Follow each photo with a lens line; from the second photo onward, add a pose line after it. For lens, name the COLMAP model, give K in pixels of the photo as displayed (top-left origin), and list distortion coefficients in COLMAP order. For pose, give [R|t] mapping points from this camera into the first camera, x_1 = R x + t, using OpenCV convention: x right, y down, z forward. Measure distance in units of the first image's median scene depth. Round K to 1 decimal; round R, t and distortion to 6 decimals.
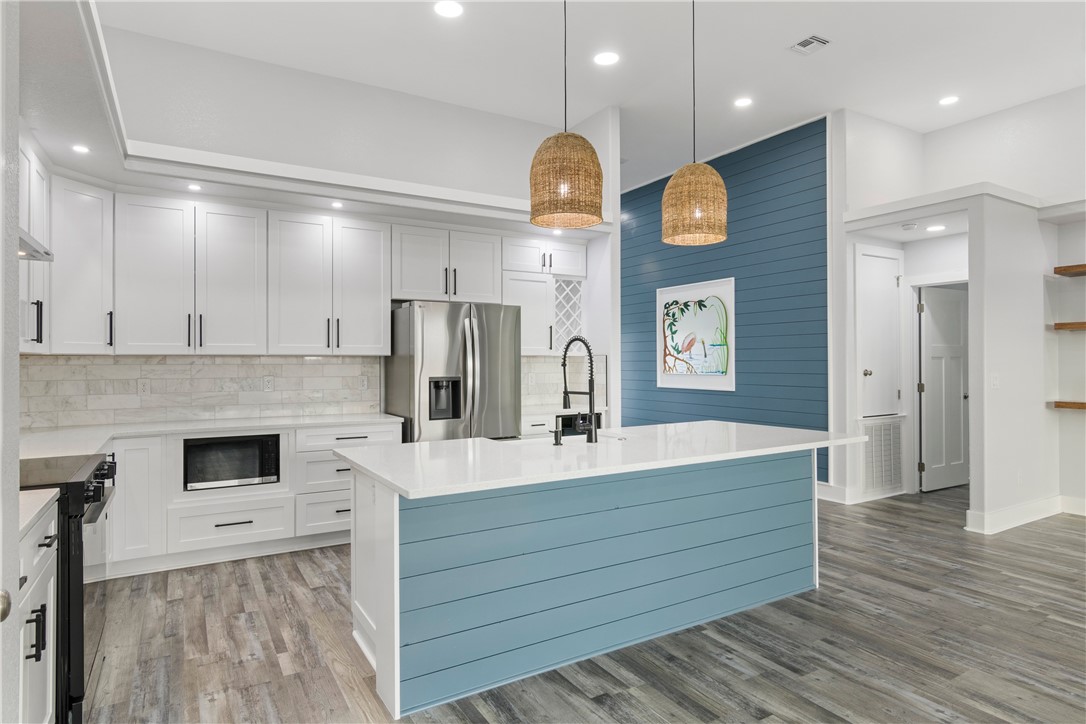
lens RADIAL K [[609.5, 0, 541.8], [0, 609.5, 360.4], [0, 0, 1]] dist [-0.006752, 0.003931]
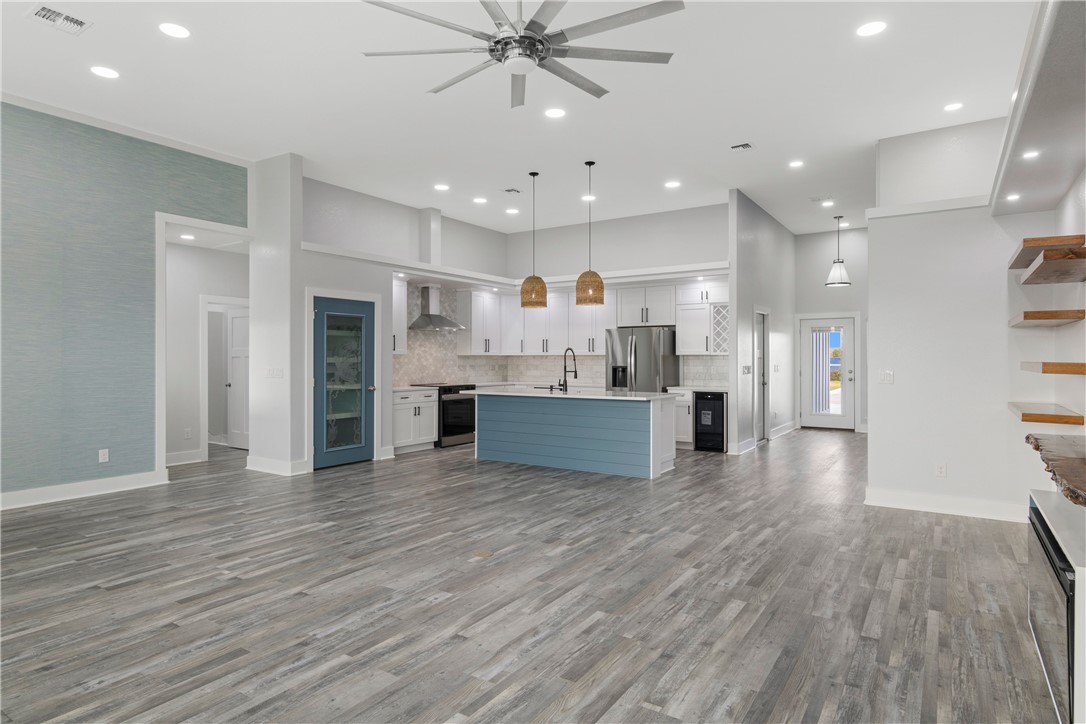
lens RADIAL K [[609.5, 0, 542.8], [0, 609.5, 357.1], [0, 0, 1]] dist [-0.006752, 0.003931]
pose [[0.433281, 0.000569, -0.901259, 1.542958], [-0.001058, 0.999999, 0.000123, -0.002266], [0.901258, 0.000901, 0.433281, -0.091307]]
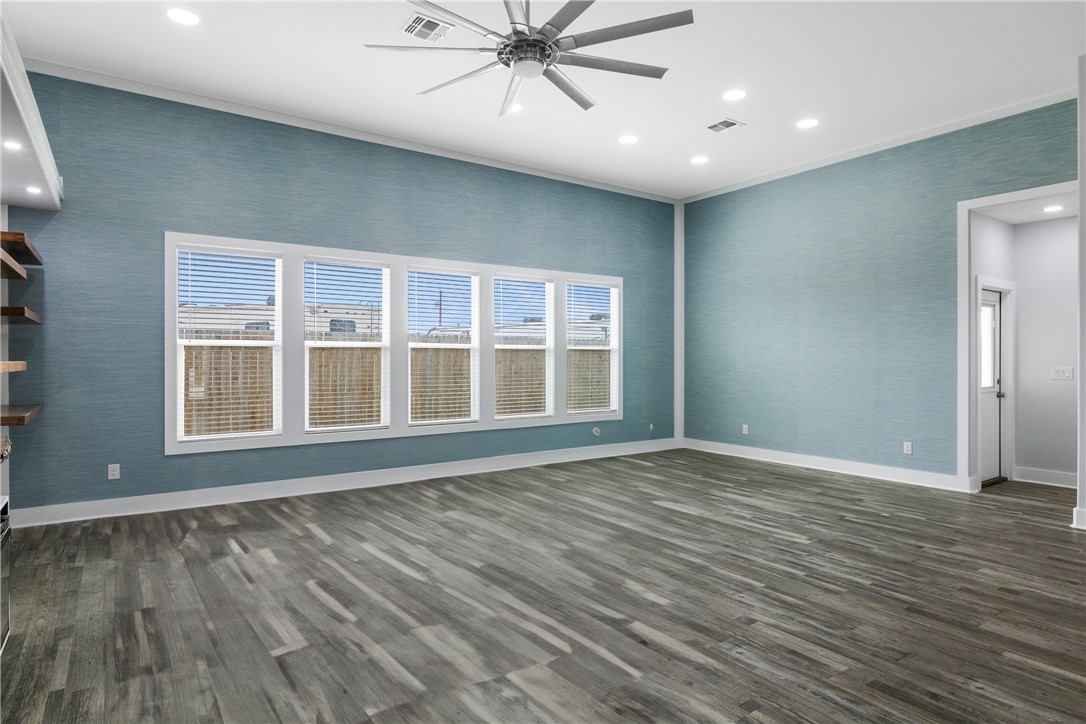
lens RADIAL K [[609.5, 0, 543.1], [0, 609.5, 357.1], [0, 0, 1]] dist [-0.006752, 0.003931]
pose [[-0.997111, 0.002654, -0.075914, 0.907073], [0.002519, 0.999995, 0.001875, -0.003071], [0.075918, 0.001678, -0.997113, 0.952723]]
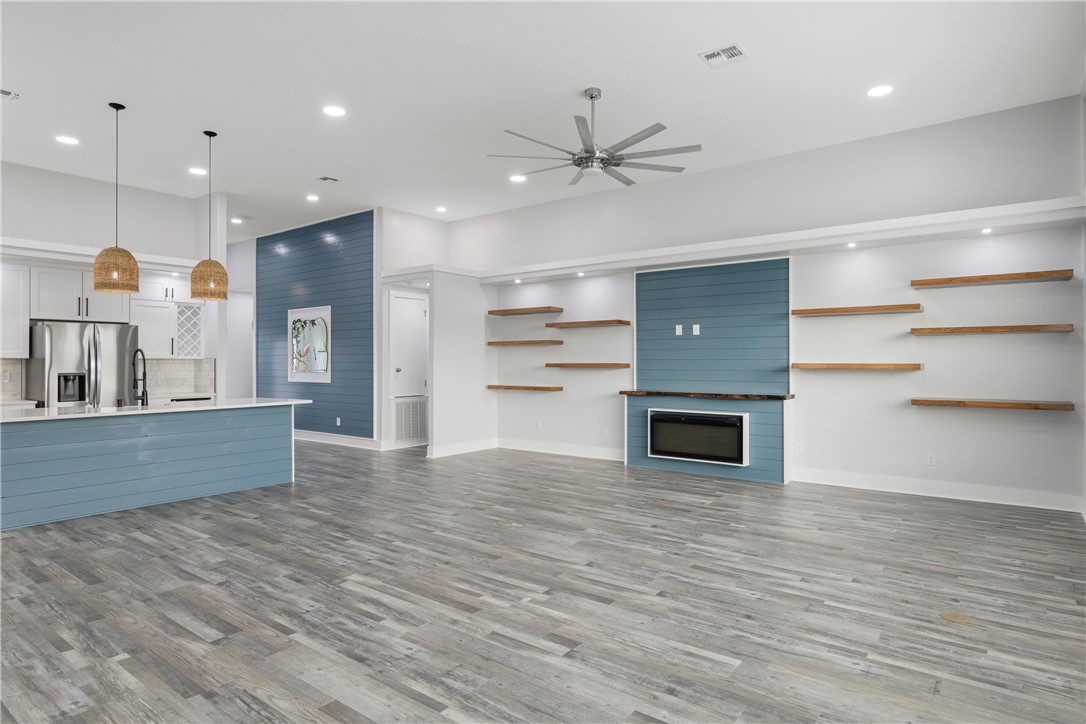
lens RADIAL K [[609.5, 0, 544.7], [0, 609.5, 358.1], [0, 0, 1]] dist [-0.006752, 0.003931]
pose [[0.927434, 0.003498, 0.373971, 0.359952], [-0.000763, 0.999972, -0.007462, 0.001193], [-0.373986, 0.006635, 0.927411, -0.816634]]
